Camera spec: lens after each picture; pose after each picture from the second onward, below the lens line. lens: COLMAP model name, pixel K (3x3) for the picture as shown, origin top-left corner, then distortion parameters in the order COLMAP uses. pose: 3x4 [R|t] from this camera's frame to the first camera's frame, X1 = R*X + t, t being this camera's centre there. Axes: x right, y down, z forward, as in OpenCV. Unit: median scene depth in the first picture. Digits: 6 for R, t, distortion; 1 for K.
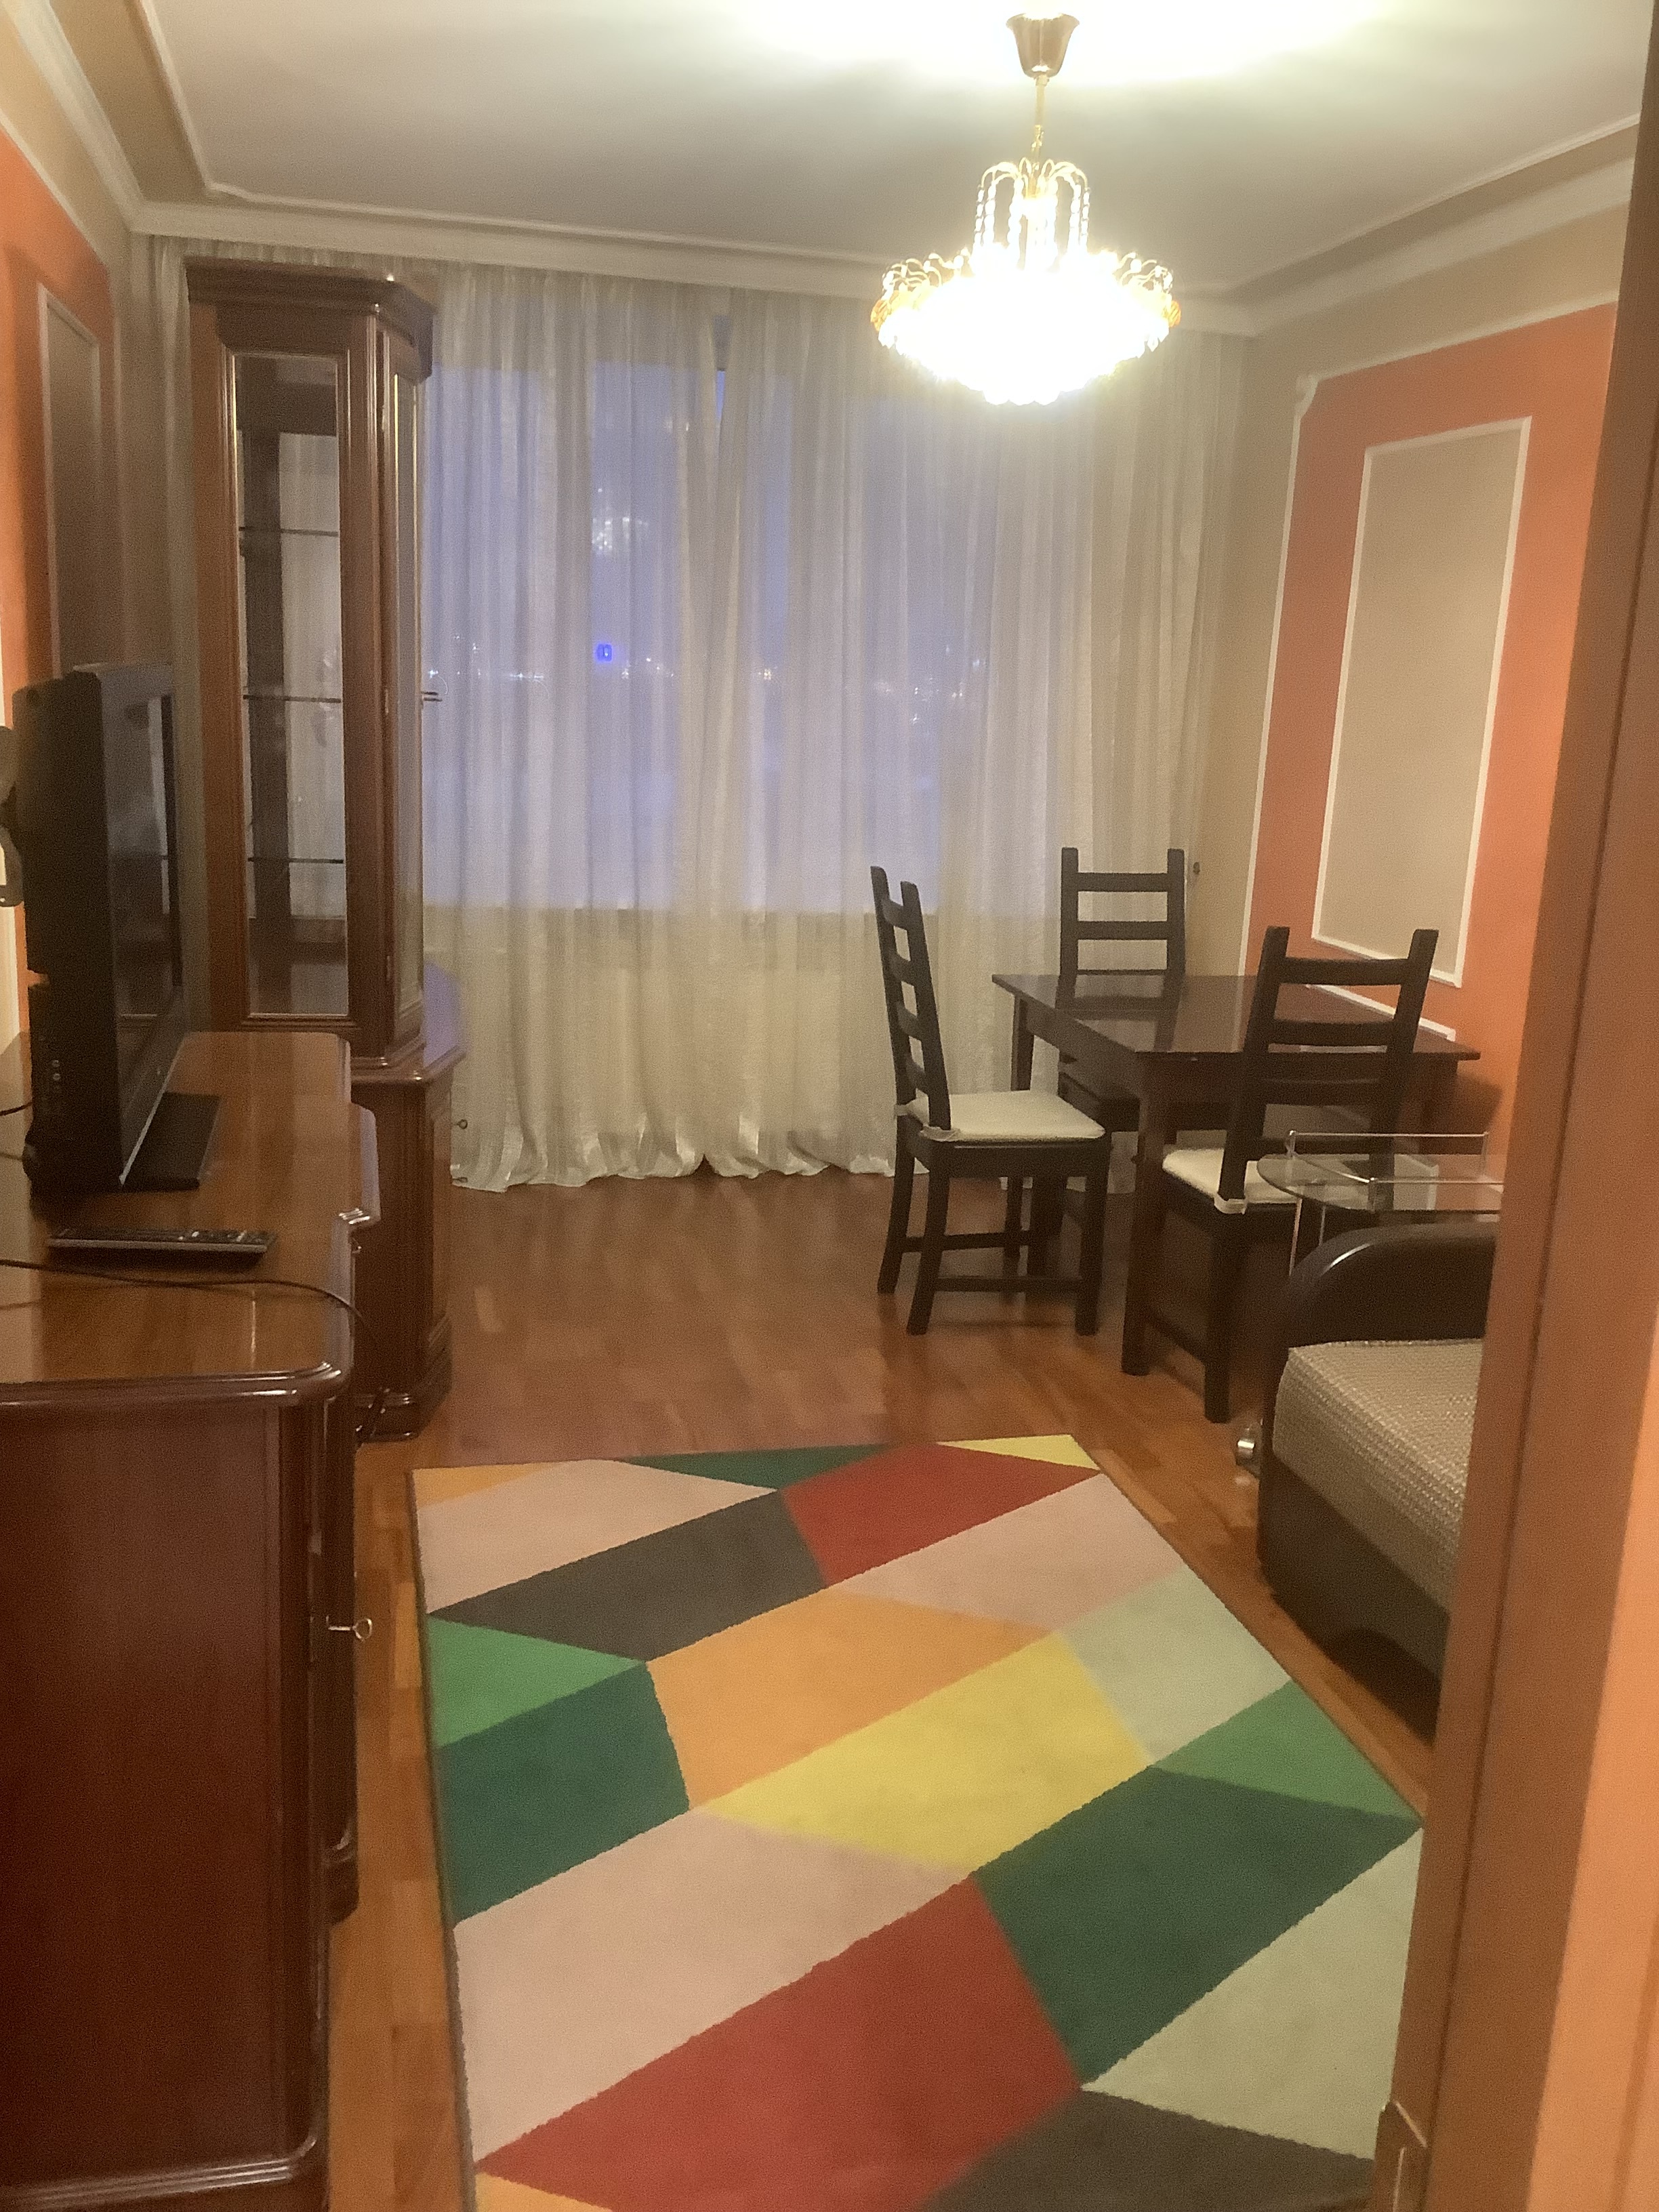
lens RADIAL K [[1988.1, 0, 812.5], [0, 1988.1, 1094.1], [0, 0, 1]] dist [0.083300, -0.179632]
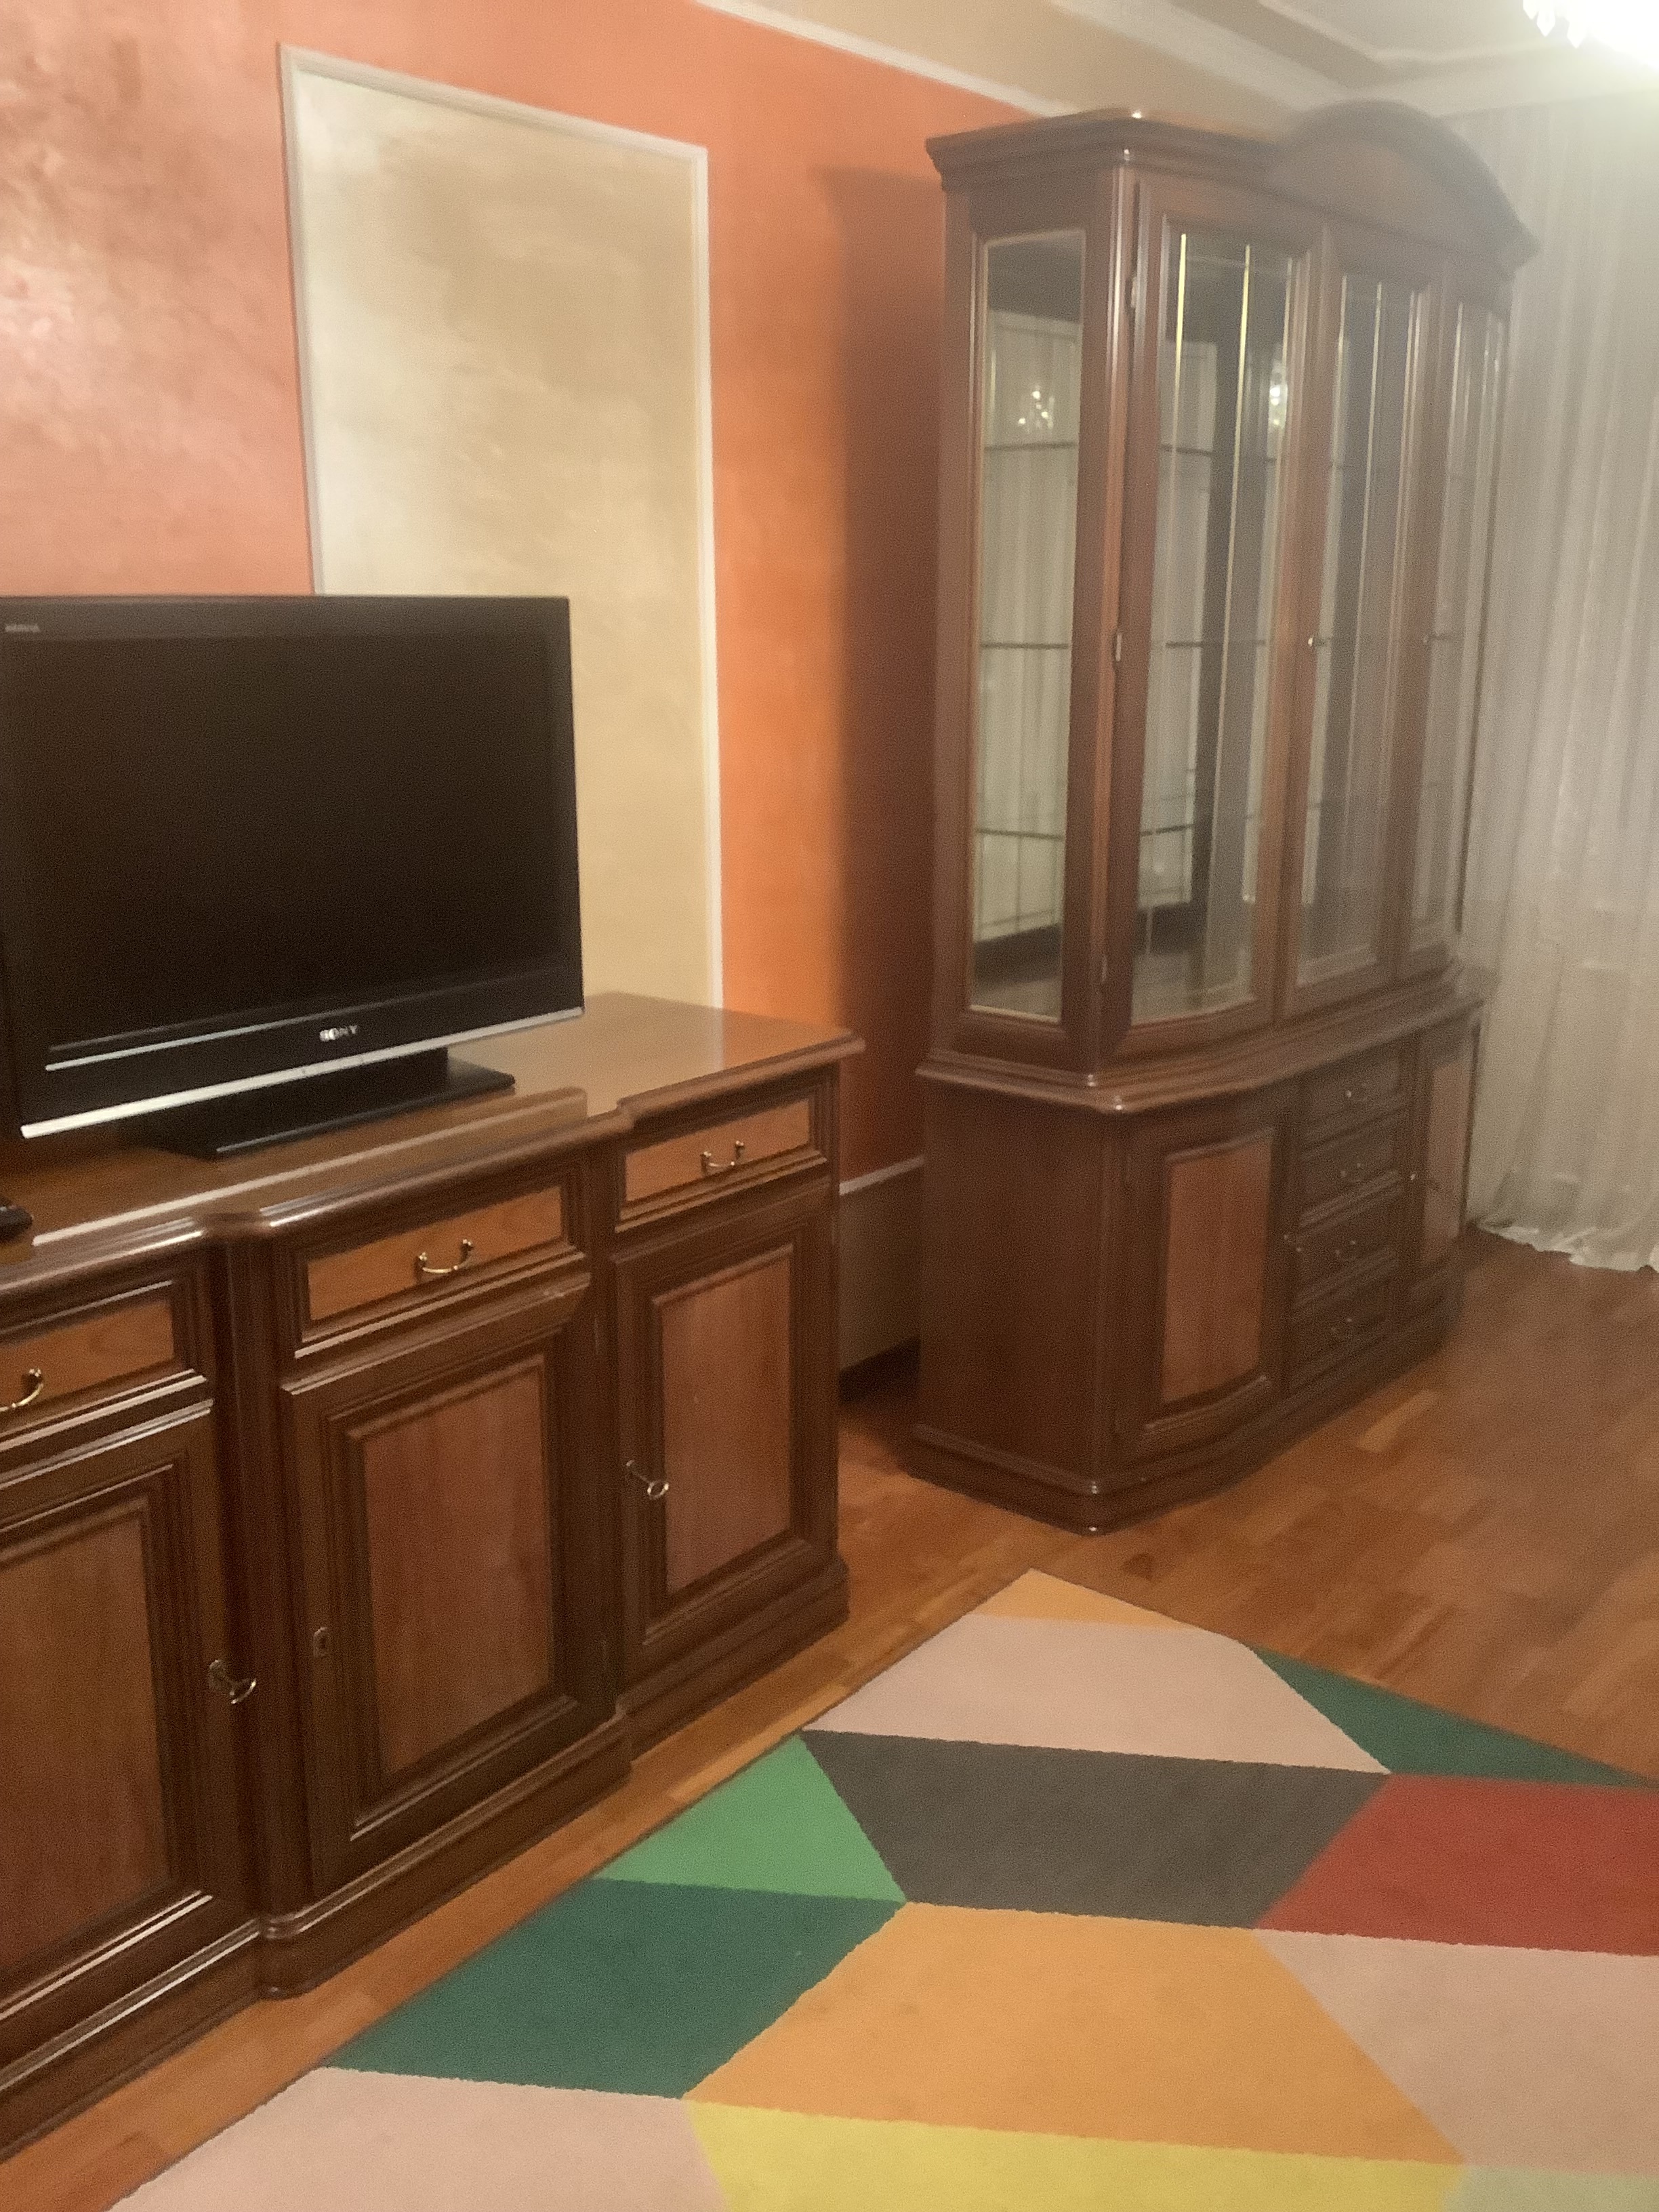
lens RADIAL K [[1988.1, 0, 812.5], [0, 1988.1, 1094.1], [0, 0, 1]] dist [0.083300, -0.179632]
pose [[0.620984, 0.144899, -0.770314, 0.350952], [-0.139795, 0.987482, 0.073054, -0.055103], [0.771256, 0.062320, 0.633467, 0.381087]]
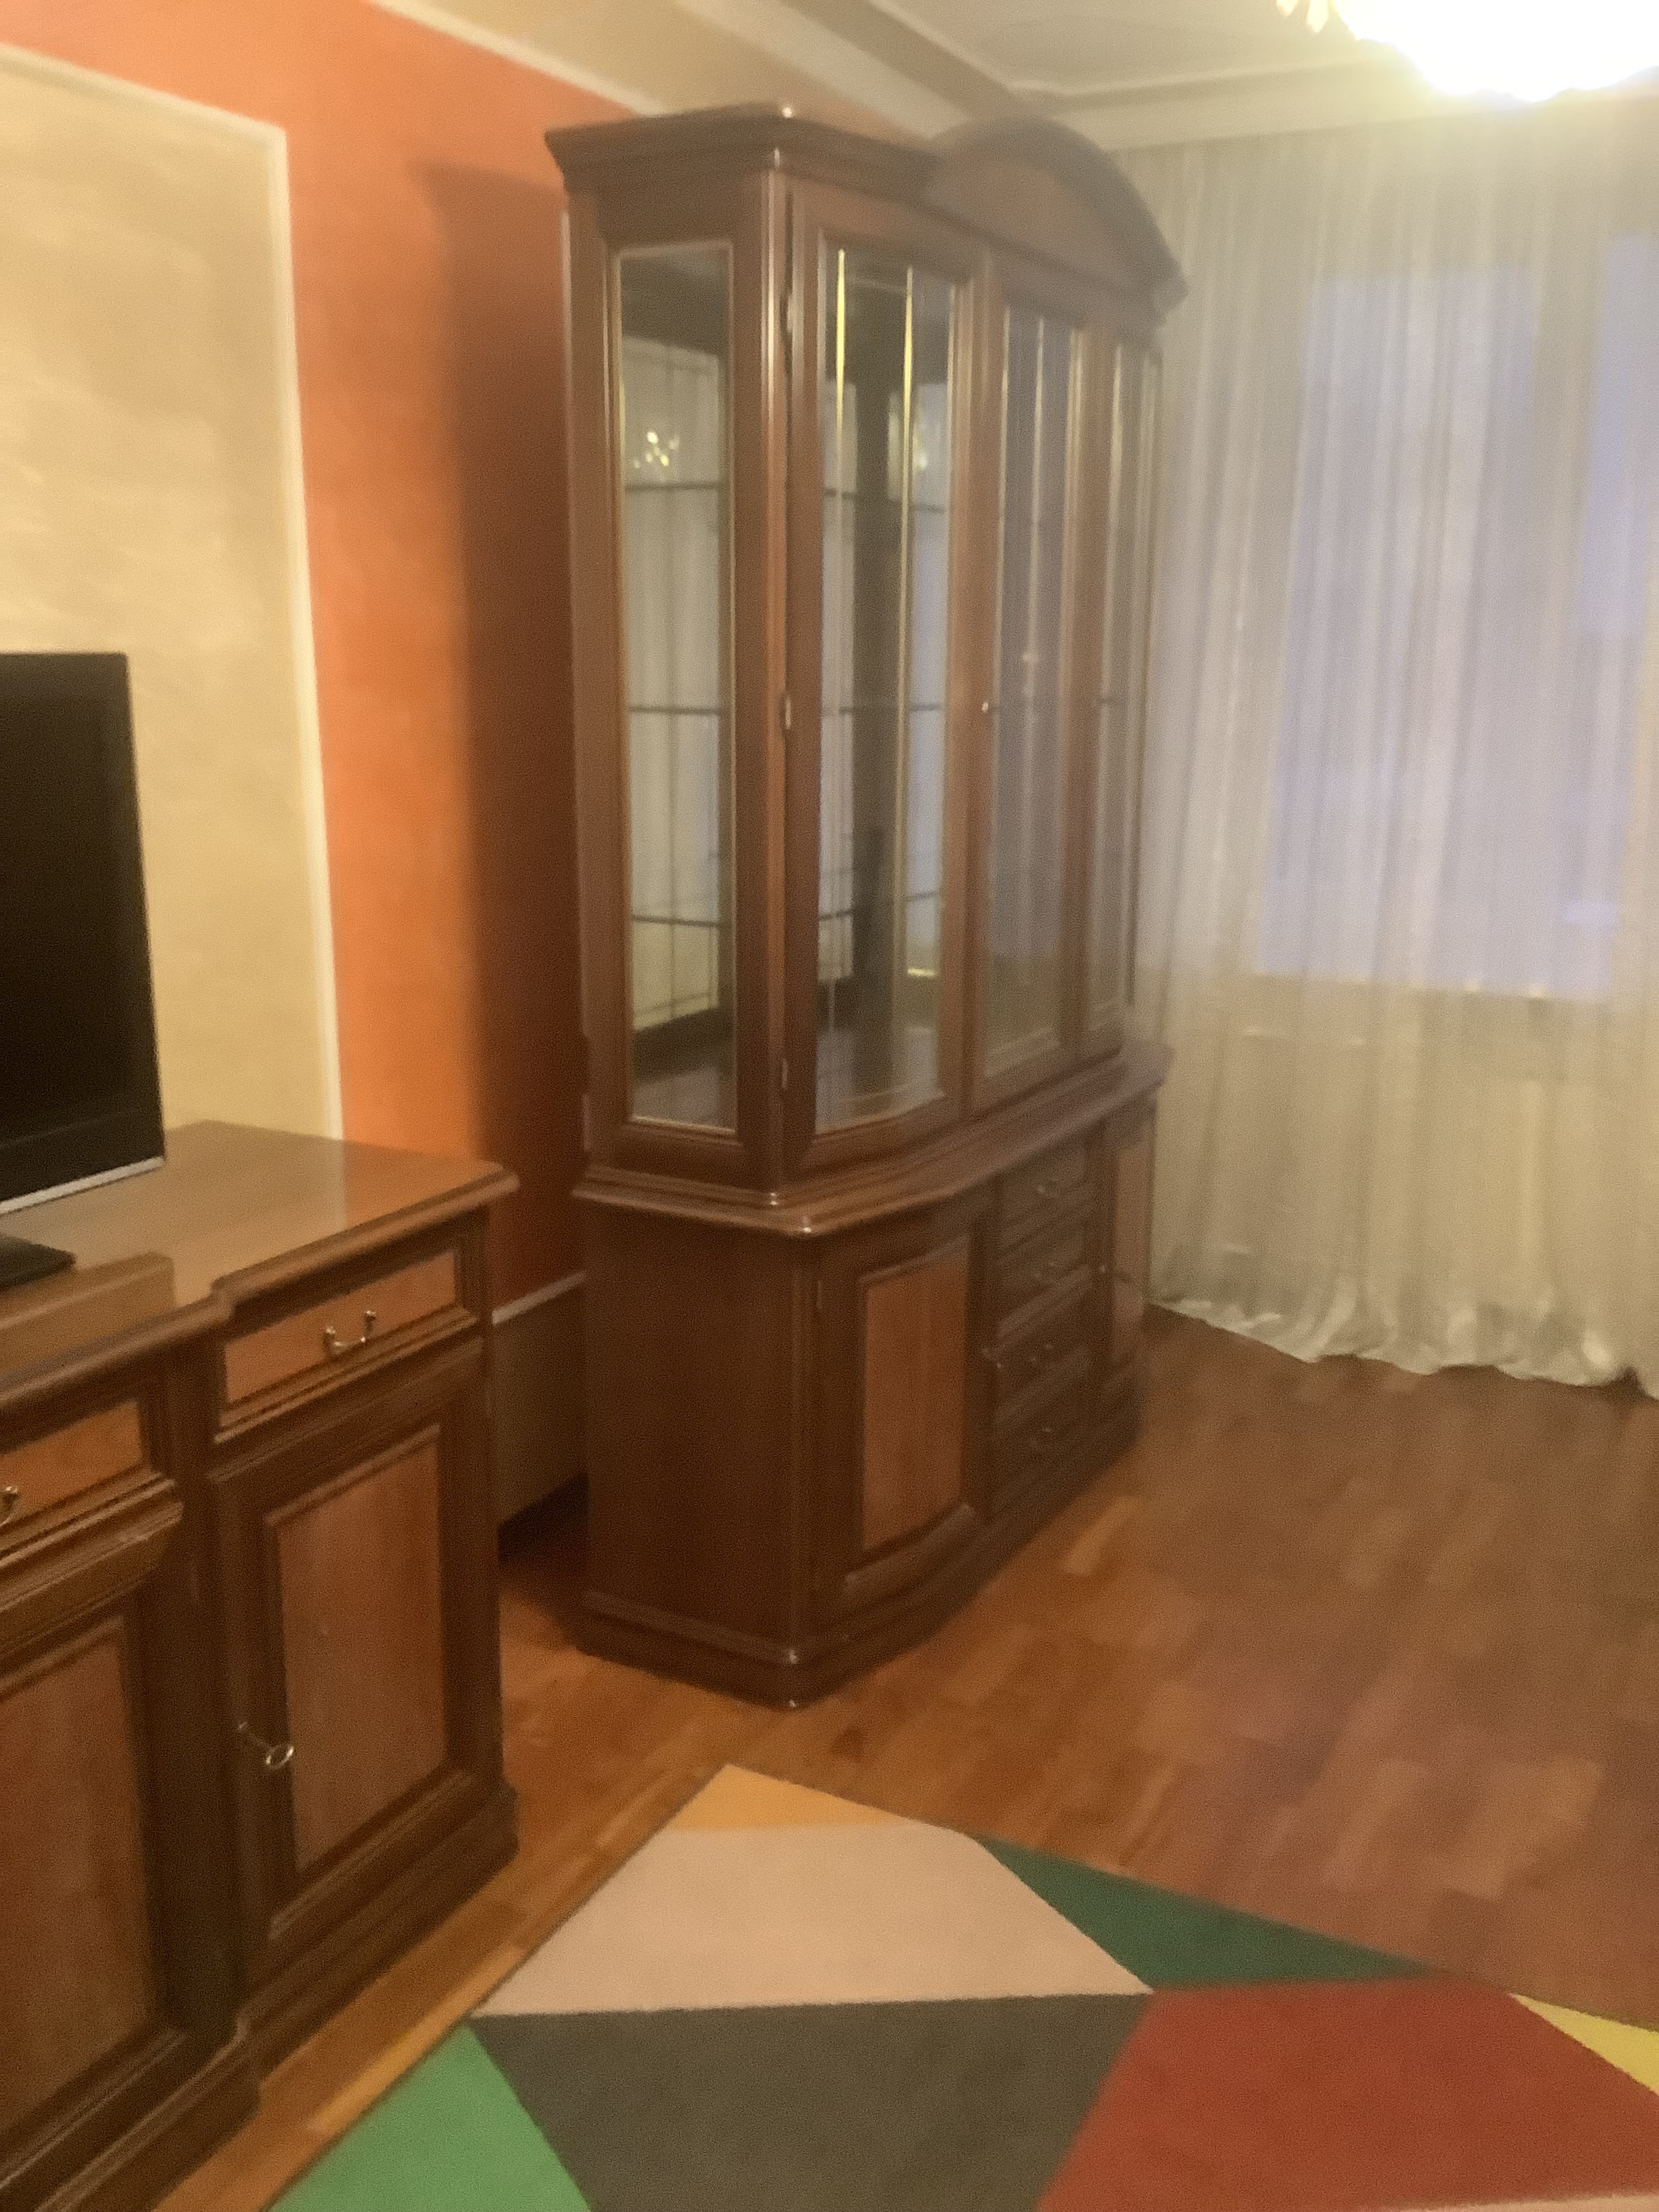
lens RADIAL K [[1988.1, 0, 812.5], [0, 1988.1, 1094.1], [0, 0, 1]] dist [0.083300, -0.179632]
pose [[0.758314, 0.102762, -0.643739, 0.262393], [-0.111539, 0.993388, 0.027187, -0.075895], [0.642276, 0.051186, 0.764762, 0.441865]]
